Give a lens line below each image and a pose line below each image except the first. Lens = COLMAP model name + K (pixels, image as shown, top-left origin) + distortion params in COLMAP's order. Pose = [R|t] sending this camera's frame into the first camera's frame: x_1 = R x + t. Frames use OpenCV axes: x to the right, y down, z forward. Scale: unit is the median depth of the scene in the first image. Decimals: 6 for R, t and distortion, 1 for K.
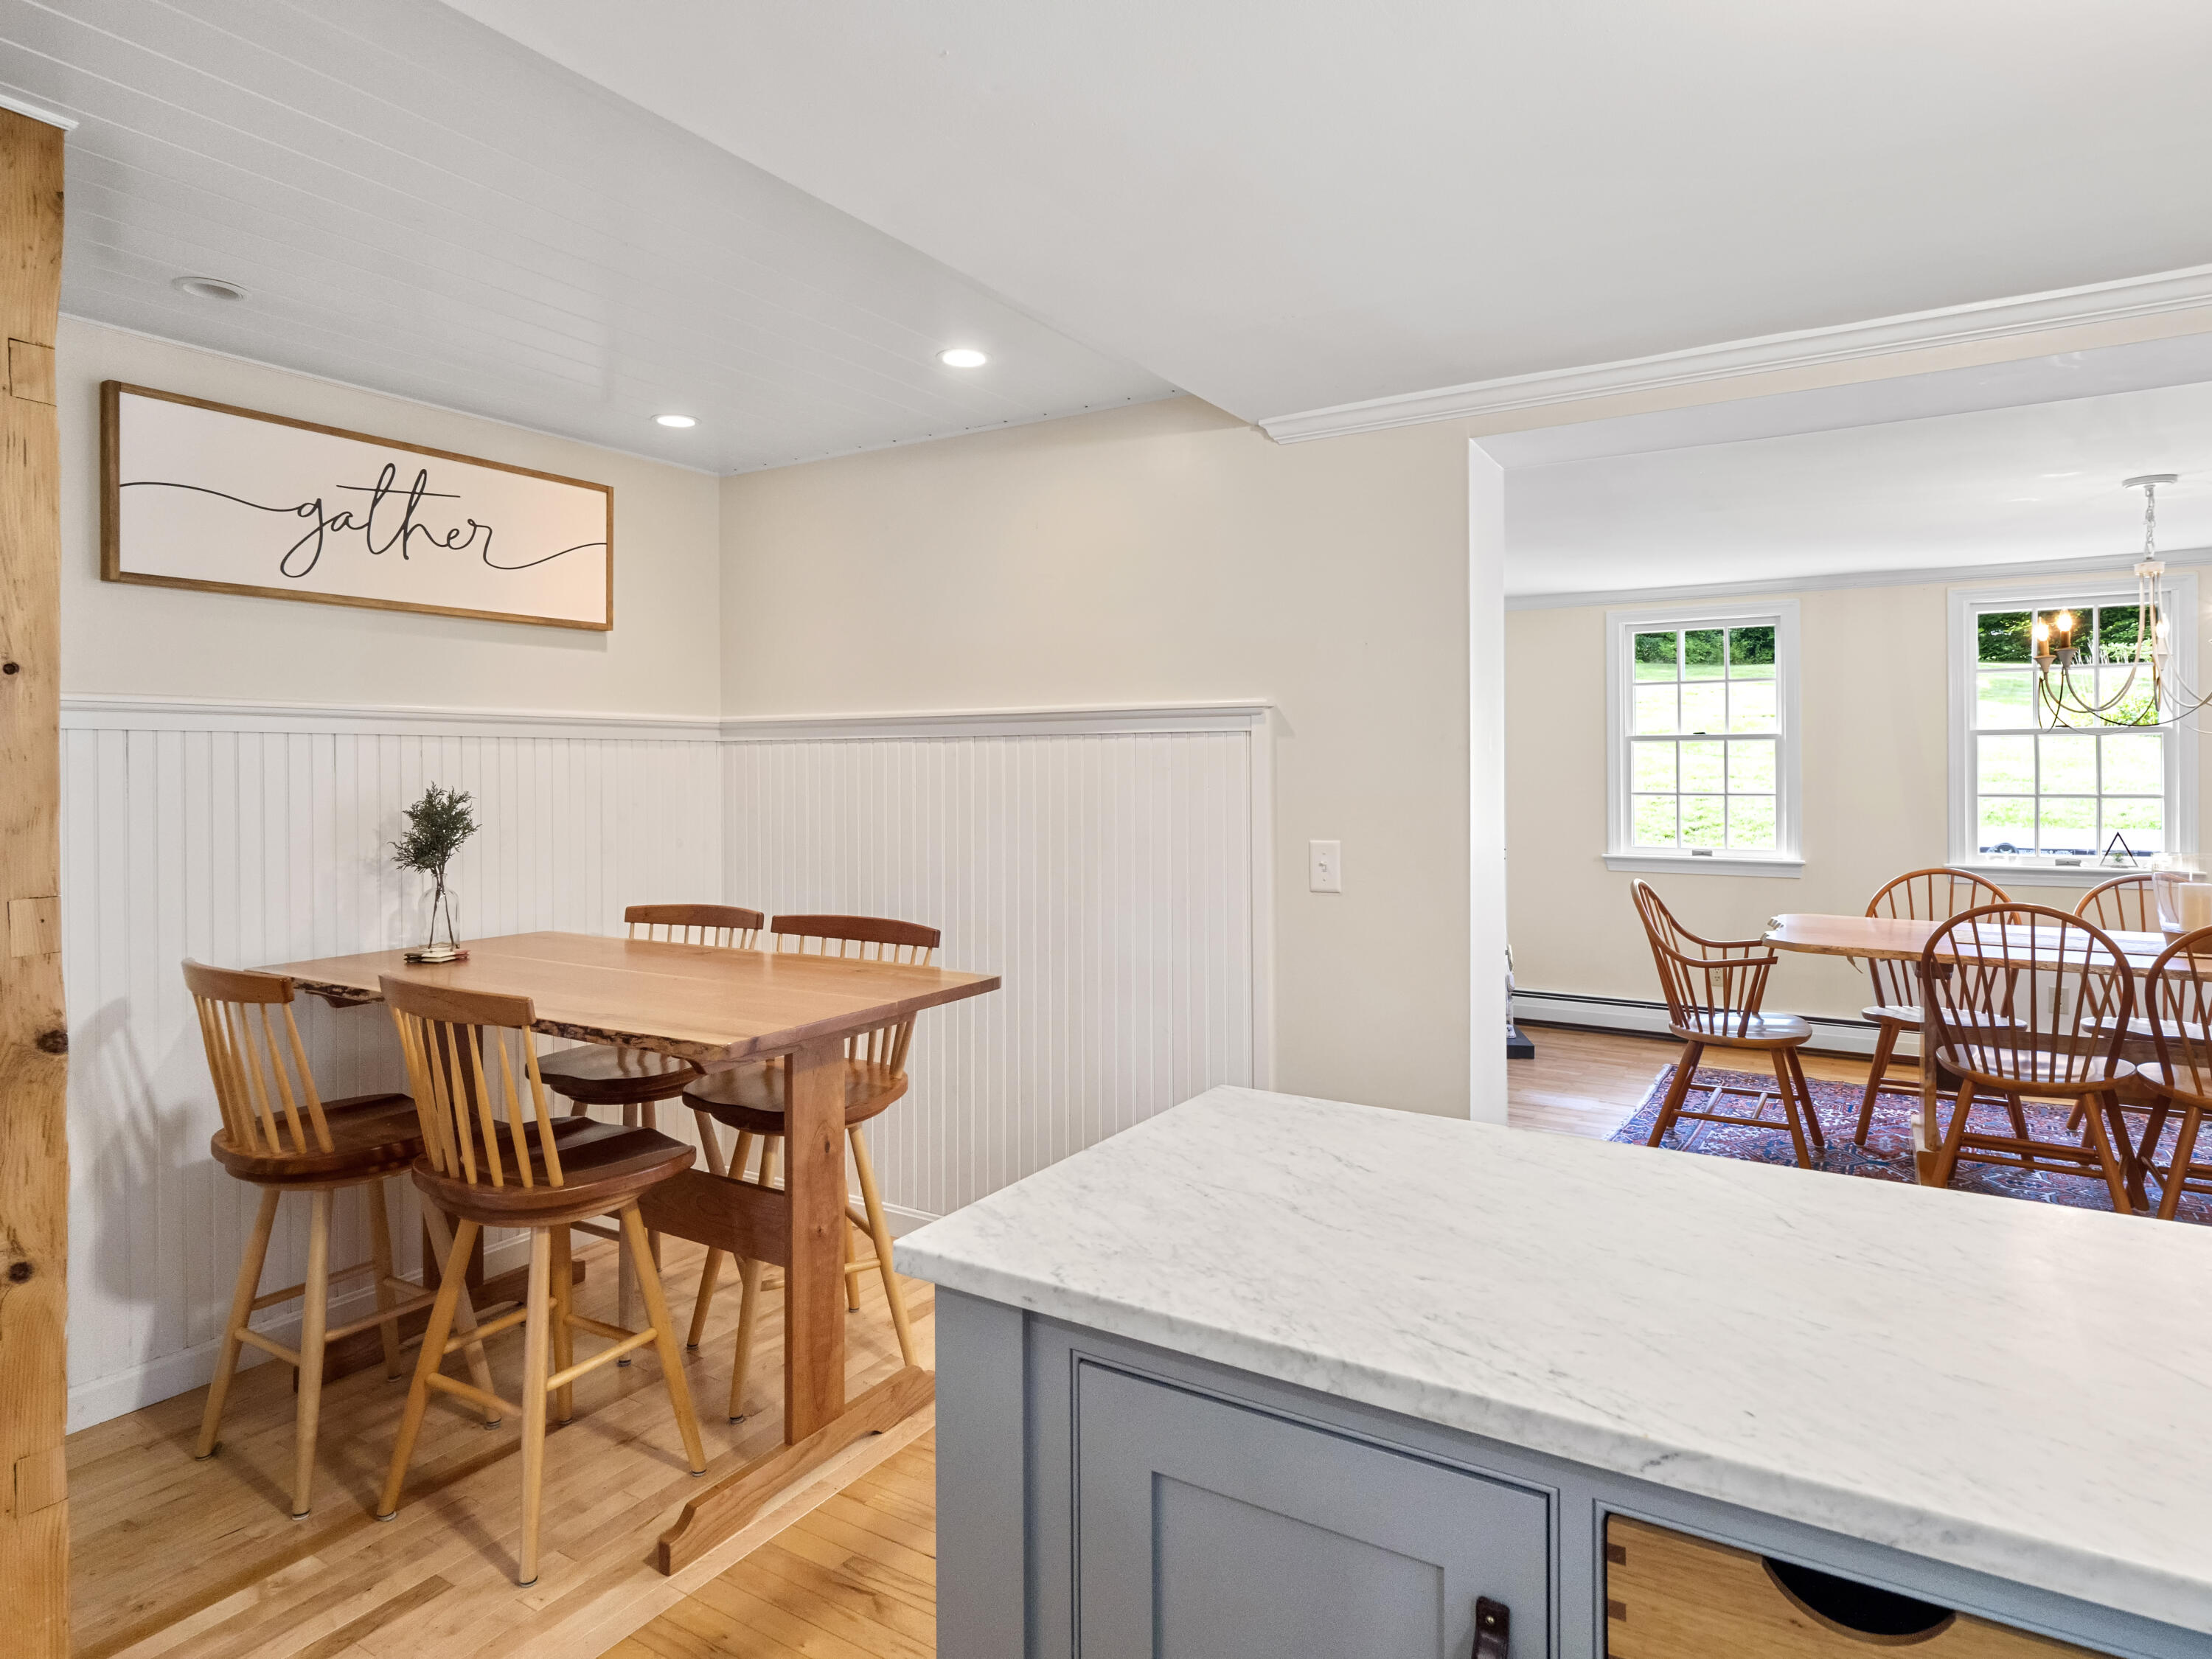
lens RADIAL K [[1270.2, 0, 1106.6], [0, 1270.2, 780.5], [0, 0, 1]] dist [-0.005205, 0.000133]
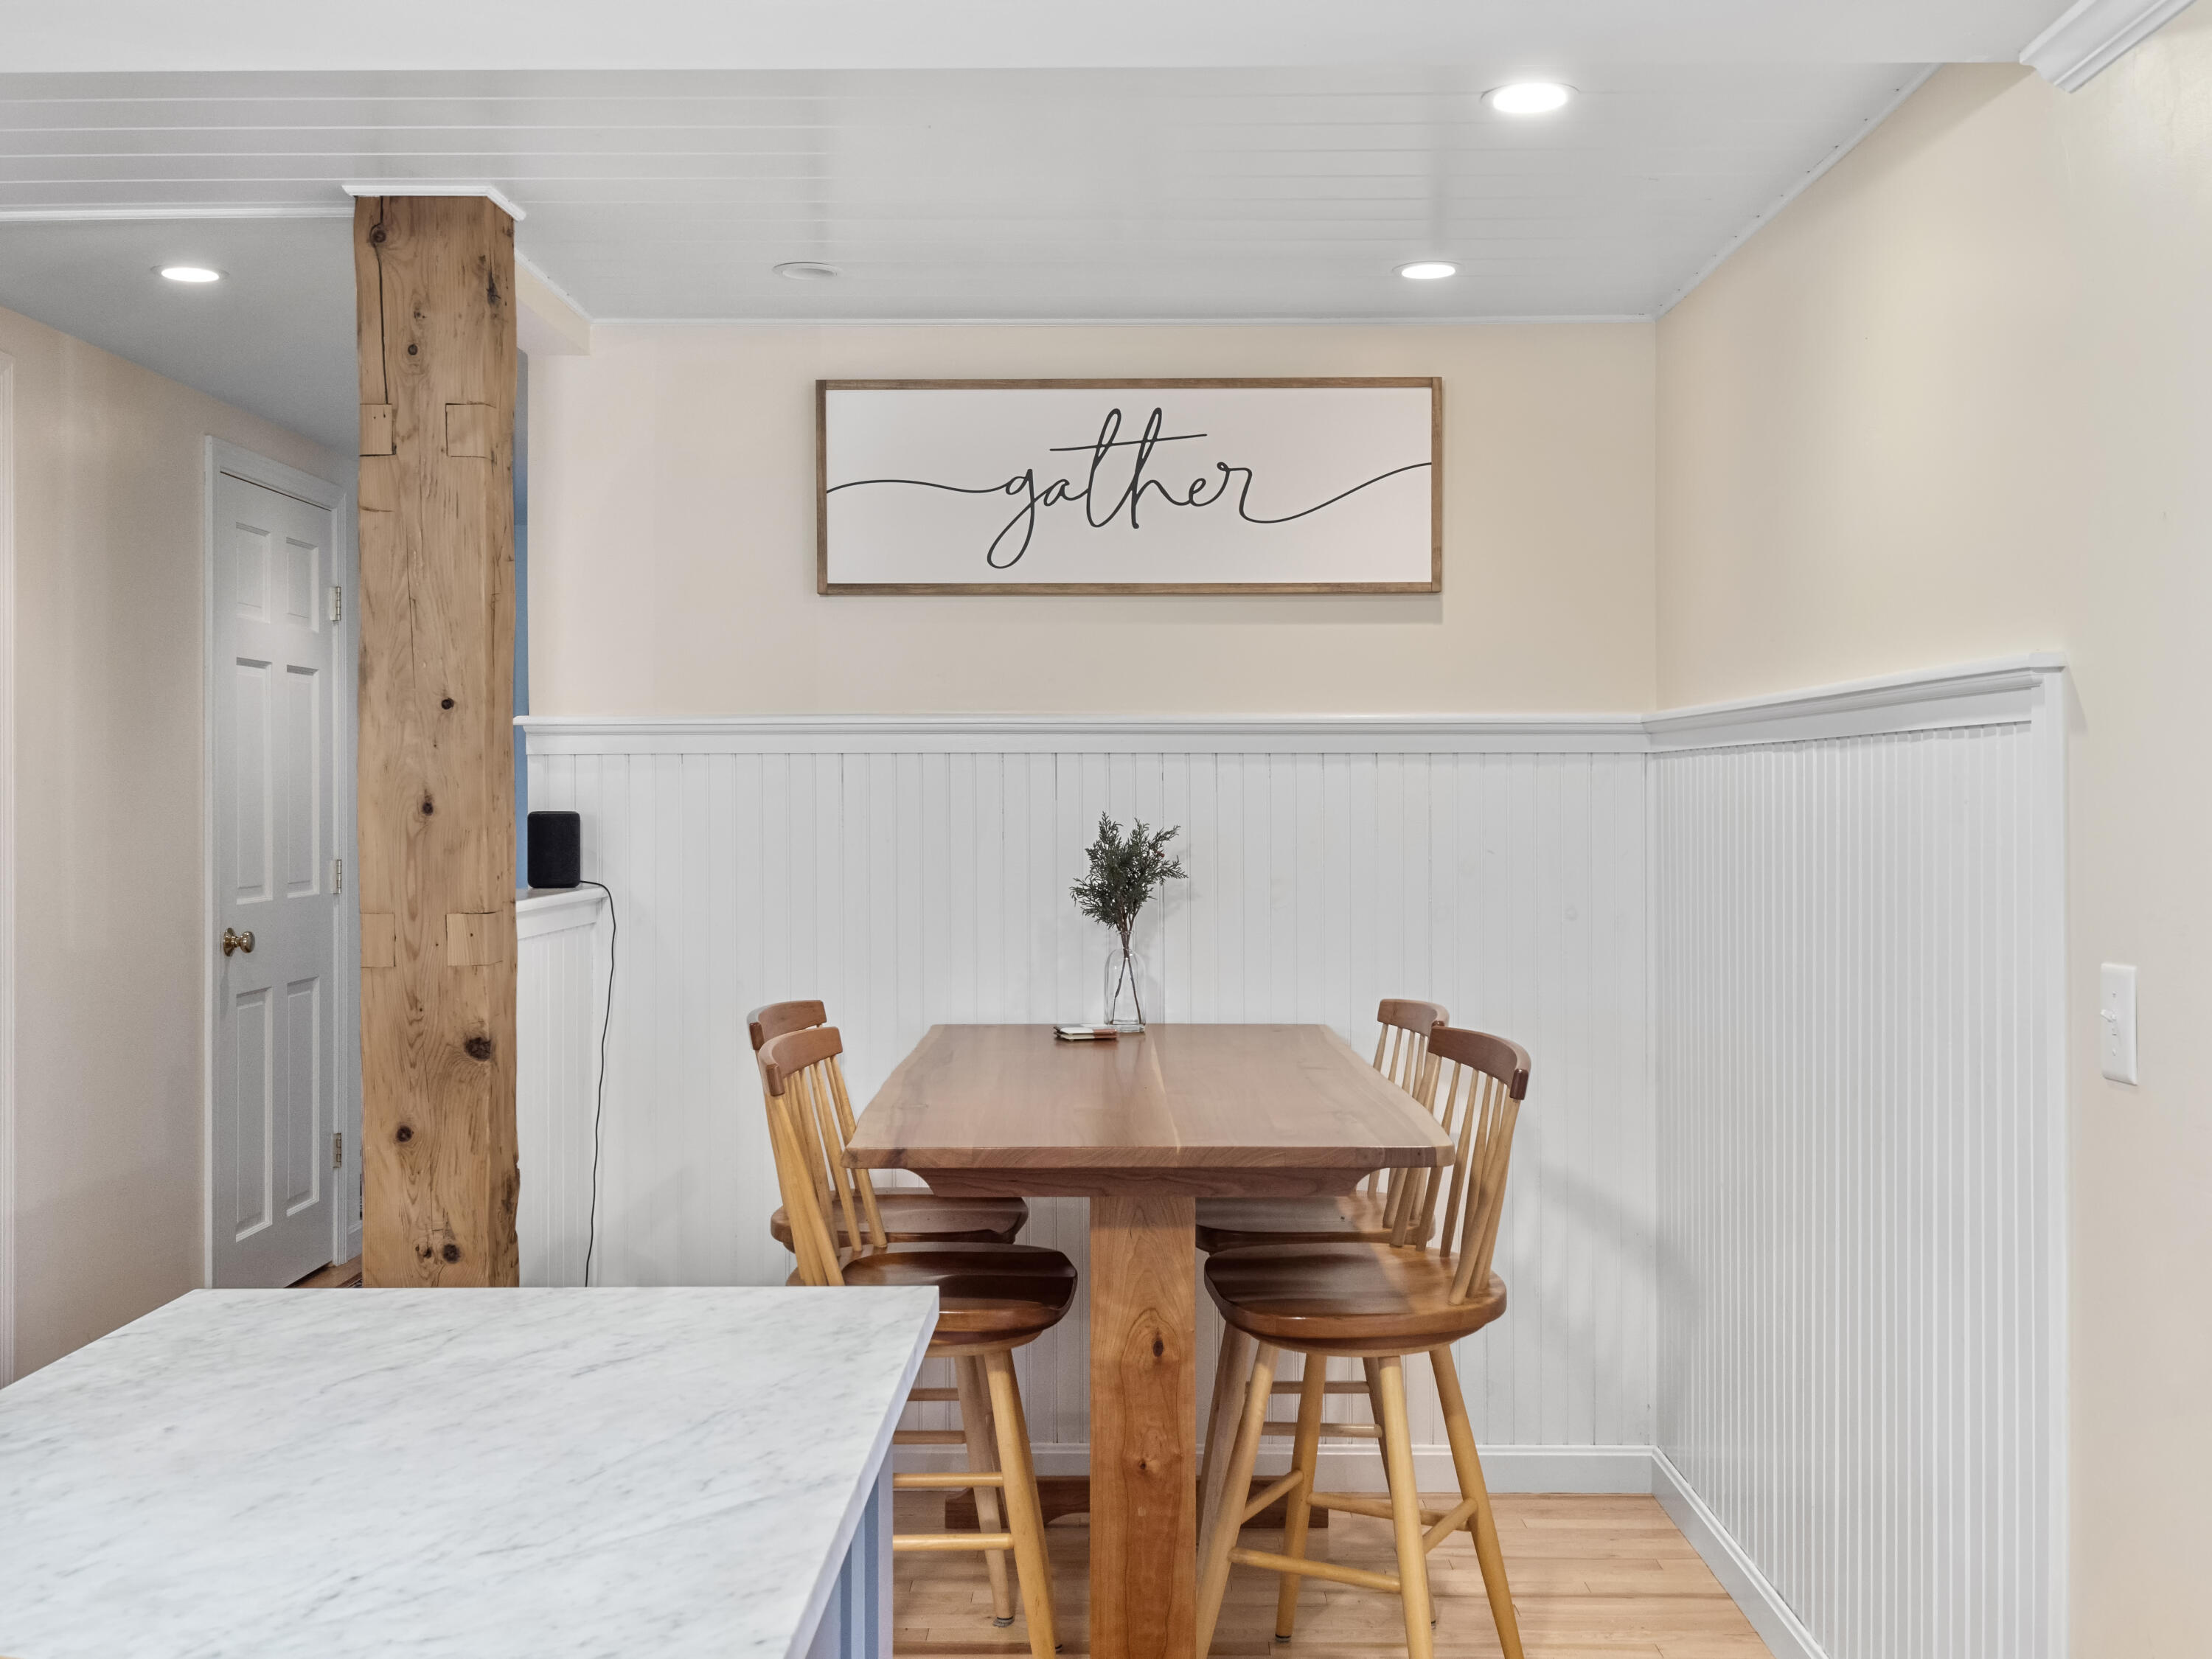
lens RADIAL K [[2253.6, 0, 1106.0], [0, 2253.6, 829.5], [0, 0, 1]] dist [0.059789, -0.127823]
pose [[0.513249, 0.015906, -0.858092, 0.655448], [-0.011037, 0.999868, 0.011932, -0.005225], [0.858169, 0.003347, 0.513357, 0.280016]]
